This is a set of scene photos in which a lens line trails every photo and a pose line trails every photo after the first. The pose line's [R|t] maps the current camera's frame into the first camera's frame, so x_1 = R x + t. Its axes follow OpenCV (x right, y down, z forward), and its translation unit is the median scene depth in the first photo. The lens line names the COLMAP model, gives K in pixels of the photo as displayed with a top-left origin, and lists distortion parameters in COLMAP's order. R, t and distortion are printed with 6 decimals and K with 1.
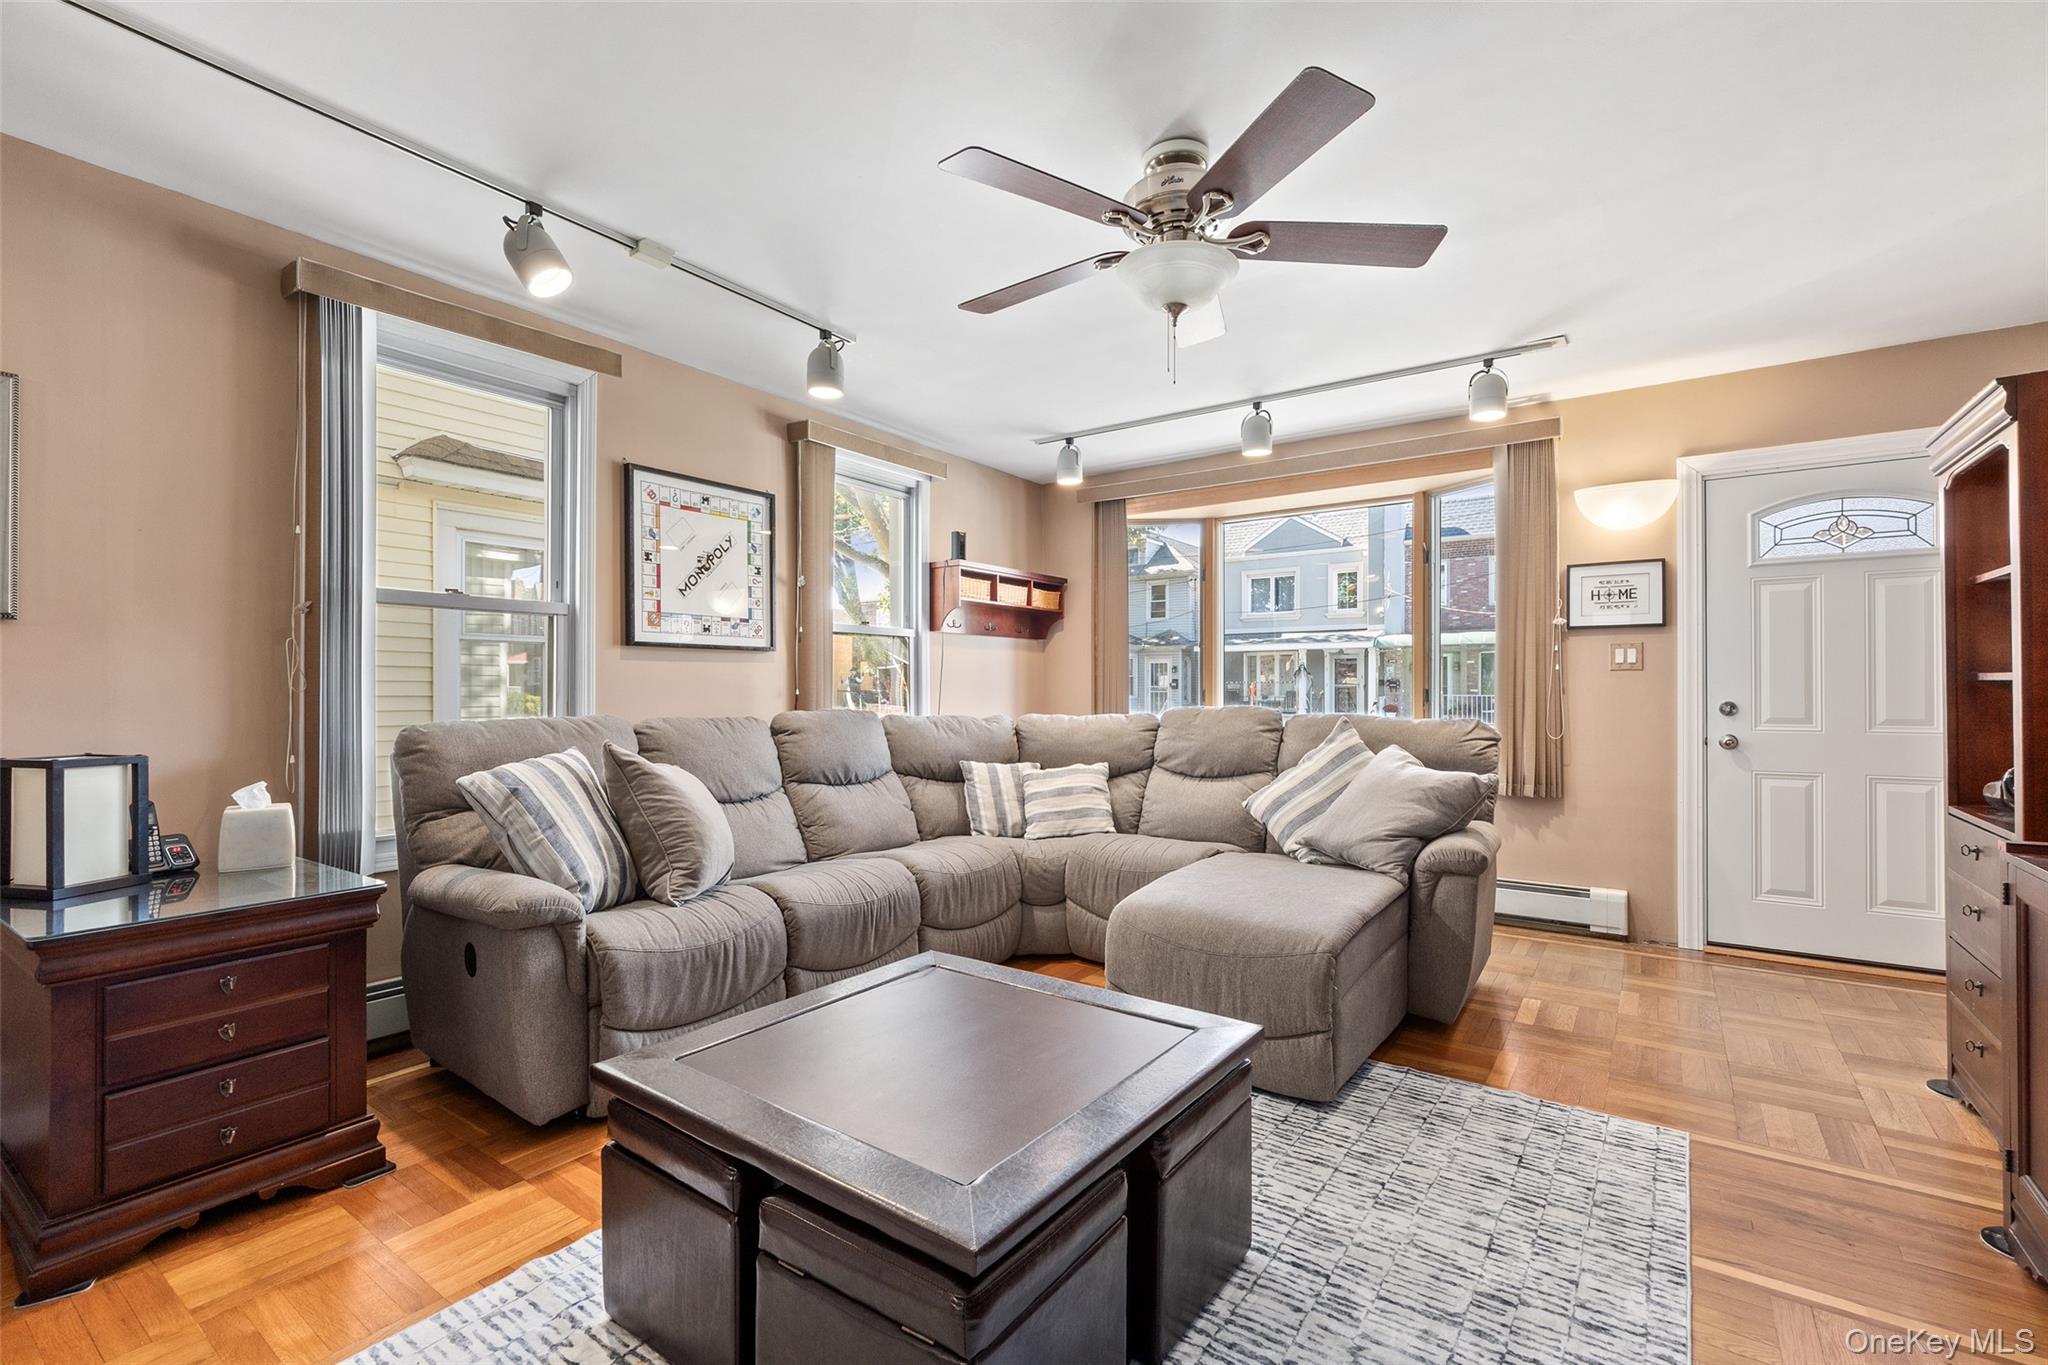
lens RADIAL K [[902.8, 0, 1023.0], [0, 902.8, 689.3], [0, 0, 1]] dist [0.007017, -0.000780]
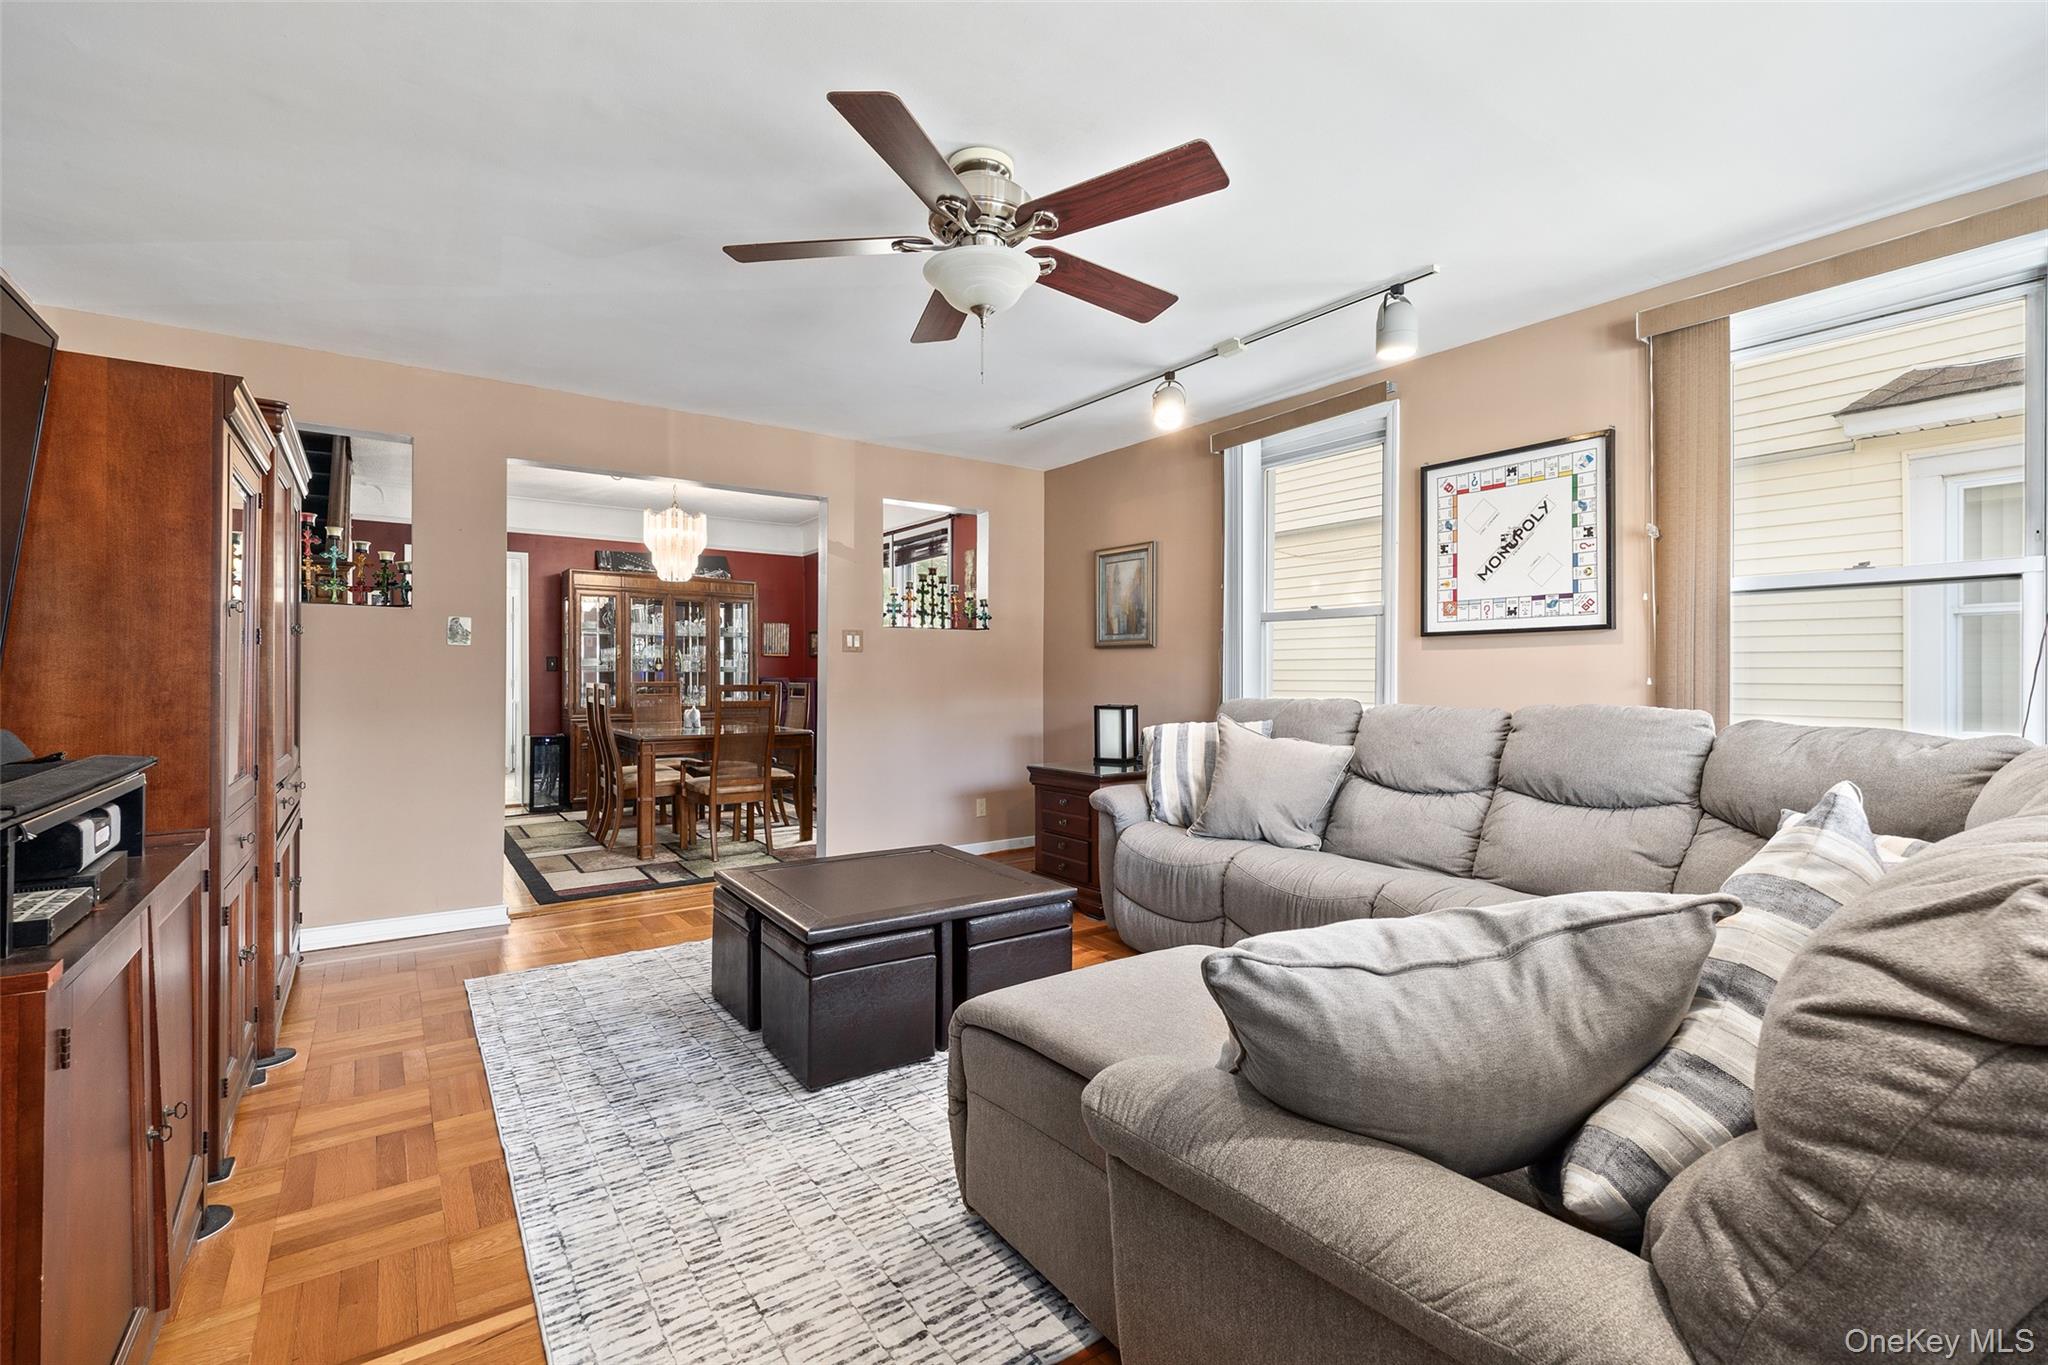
lens RADIAL K [[902.8, 0, 1029.1], [0, 902.8, 680.4], [0, 0, 1]] dist [0.007017, -0.000780]
pose [[-0.325315, 0.006506, -0.945583, 0.639409], [0.000154, 0.999977, 0.006827, -0.003106], [0.945606, 0.002075, -0.325309, 0.787370]]
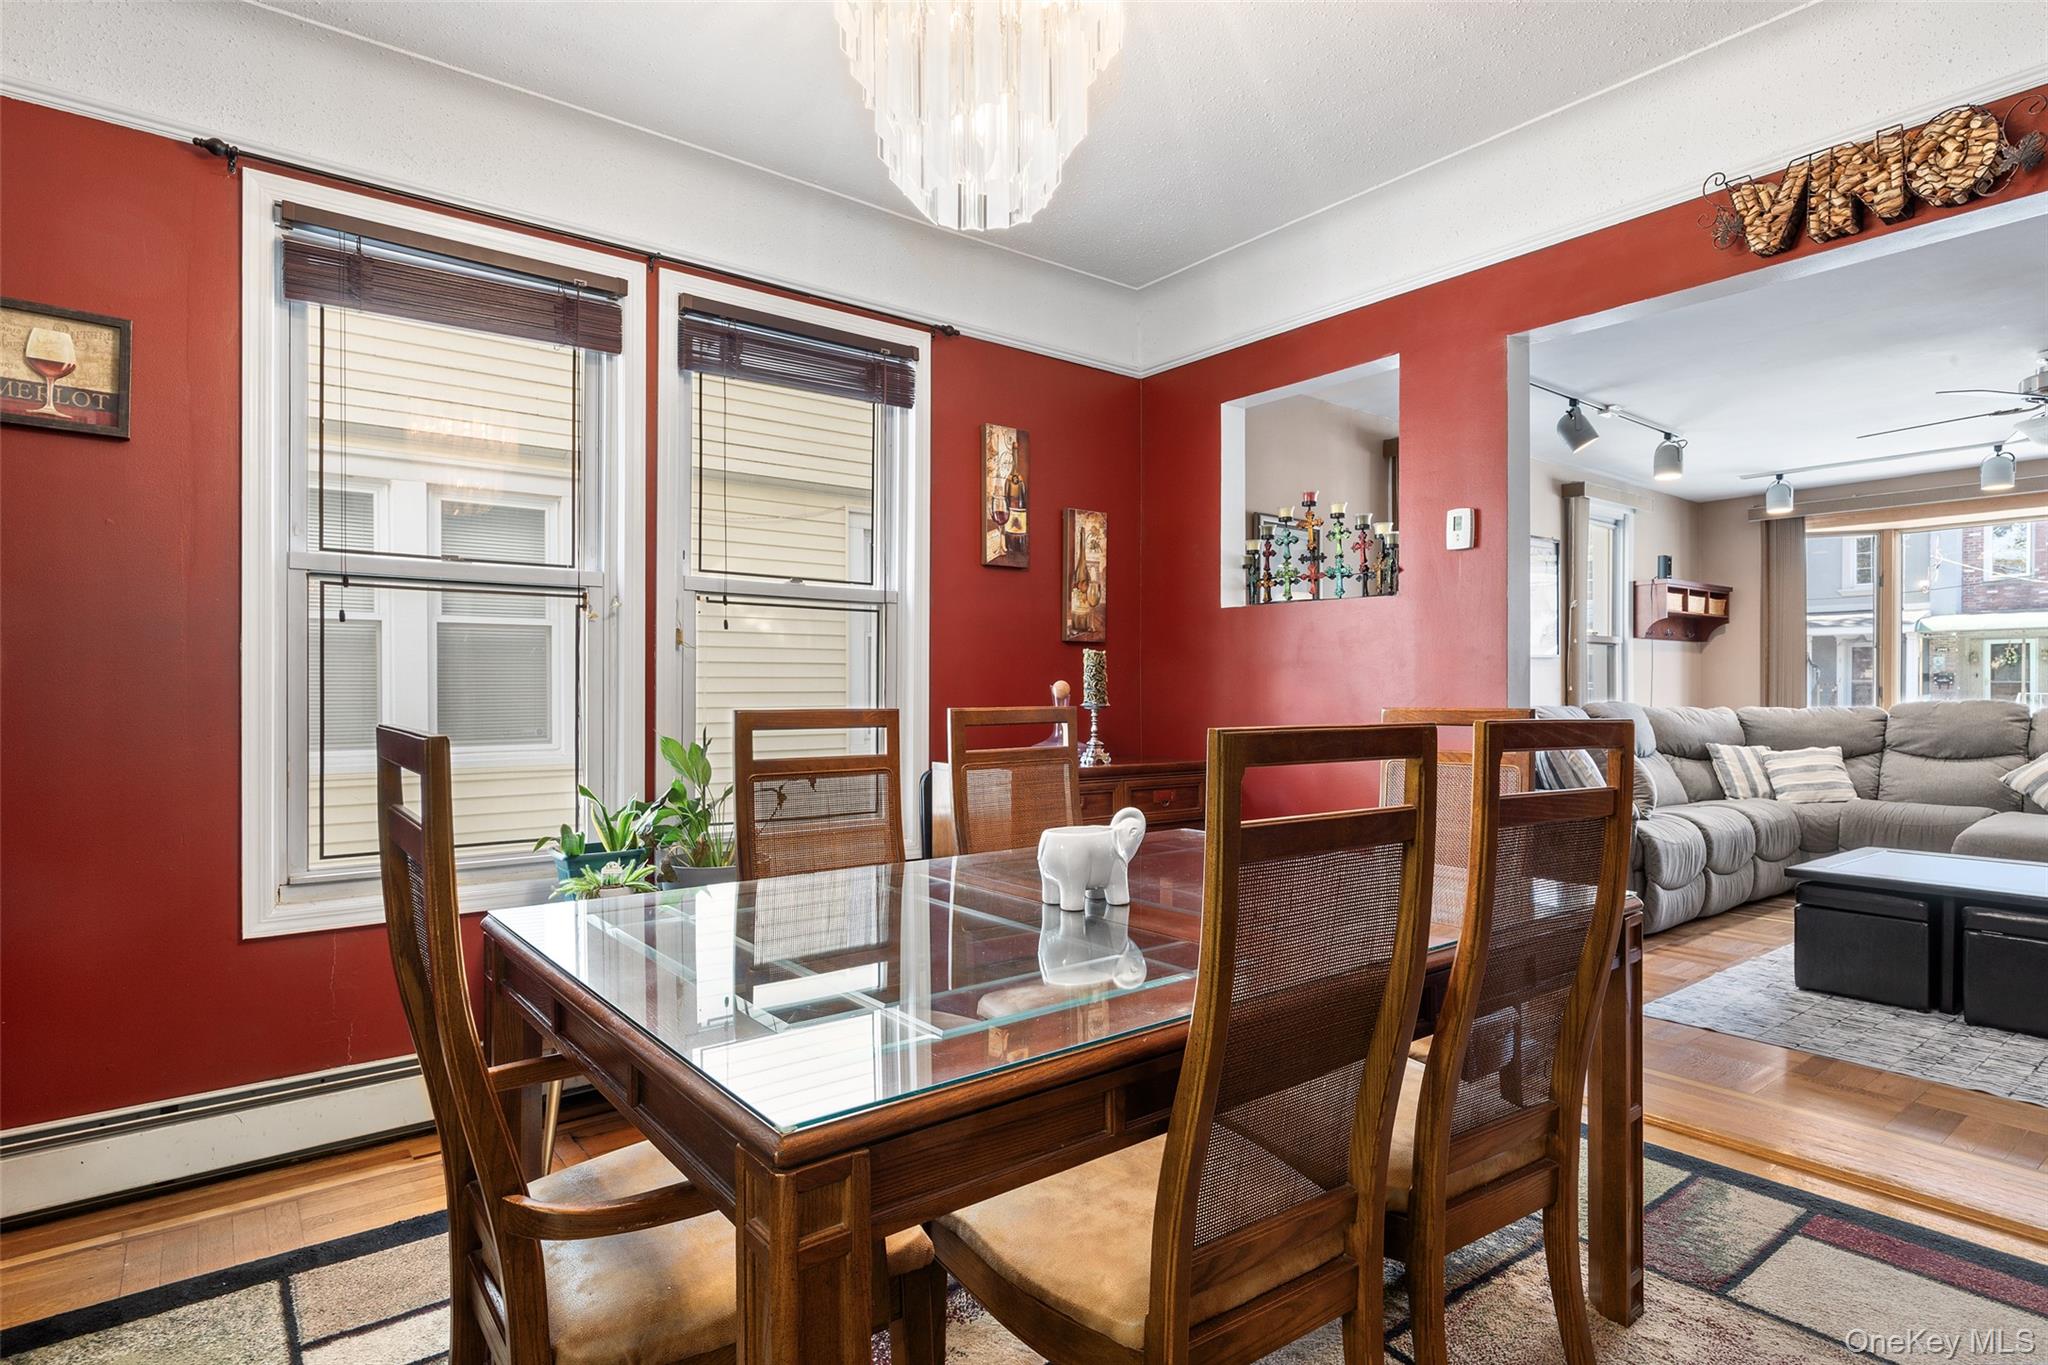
lens RADIAL K [[1073.0, 0, 1045.9], [0, 1073.0, 689.0], [0, 0, 1]] dist [0.015977, -0.004243]
pose [[0.962548, -0.000378, -0.271111, -0.629874], [0.000994, 0.999997, 0.002135, -0.000585], [0.271109, -0.002325, 0.962546, -0.802782]]
